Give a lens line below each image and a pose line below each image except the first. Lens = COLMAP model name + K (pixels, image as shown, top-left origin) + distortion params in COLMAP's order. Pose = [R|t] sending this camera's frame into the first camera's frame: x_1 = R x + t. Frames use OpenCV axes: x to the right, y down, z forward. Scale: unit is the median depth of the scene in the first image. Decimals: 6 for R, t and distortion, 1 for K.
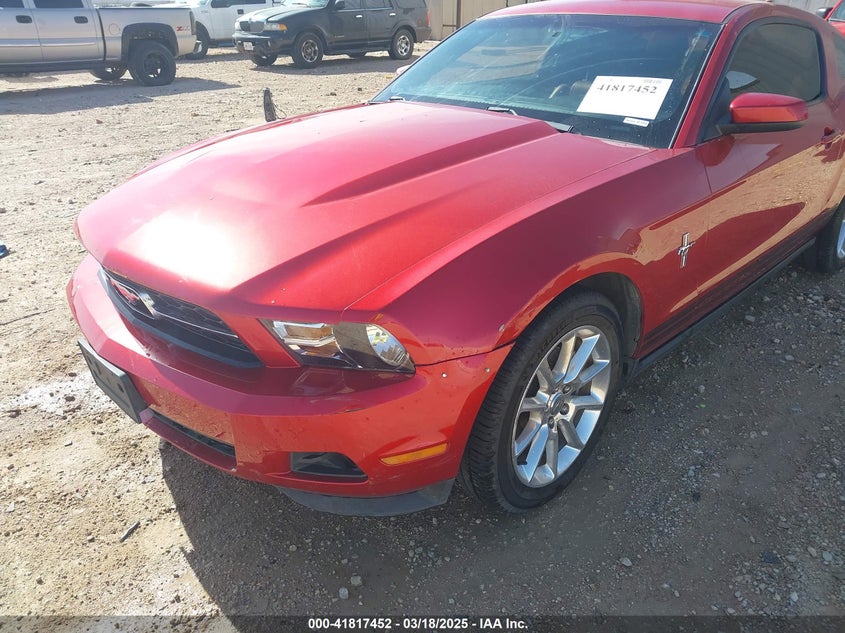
lens RADIAL K [[645.1, 0, 421.3], [0, 645.1, 324.7], [0, 0, 1]] dist [0.023838, -0.036649]
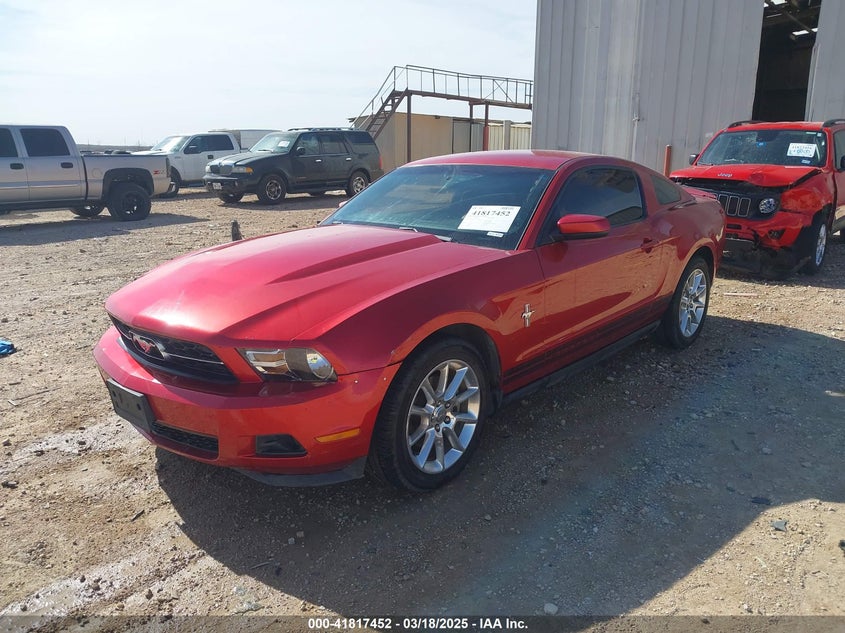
lens RADIAL K [[645.1, 0, 430.8], [0, 645.1, 316.2], [0, 0, 1]] dist [0.023838, -0.036649]
pose [[0.997016, -0.023108, 0.073654, 0.072110], [0.037625, 0.978602, -0.202292, 0.169131], [-0.067403, 0.204459, 0.976552, -0.406951]]
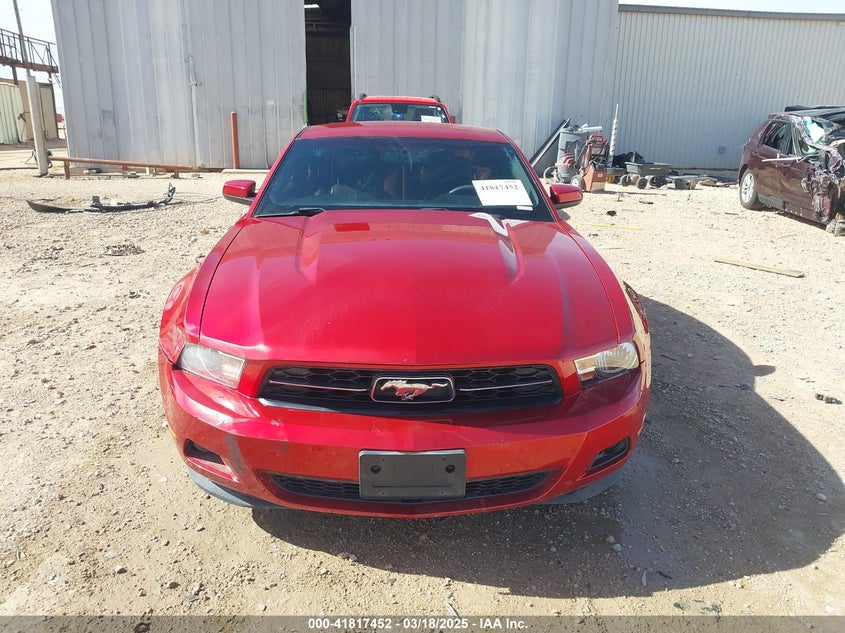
lens RADIAL K [[645.1, 0, 424.0], [0, 645.1, 314.1], [0, 0, 1]] dist [0.023838, -0.036649]
pose [[0.675756, -0.200728, 0.709269, -0.935304], [0.307691, 0.951185, -0.023961, -0.107894], [-0.669836, 0.234427, 0.704531, 0.141428]]
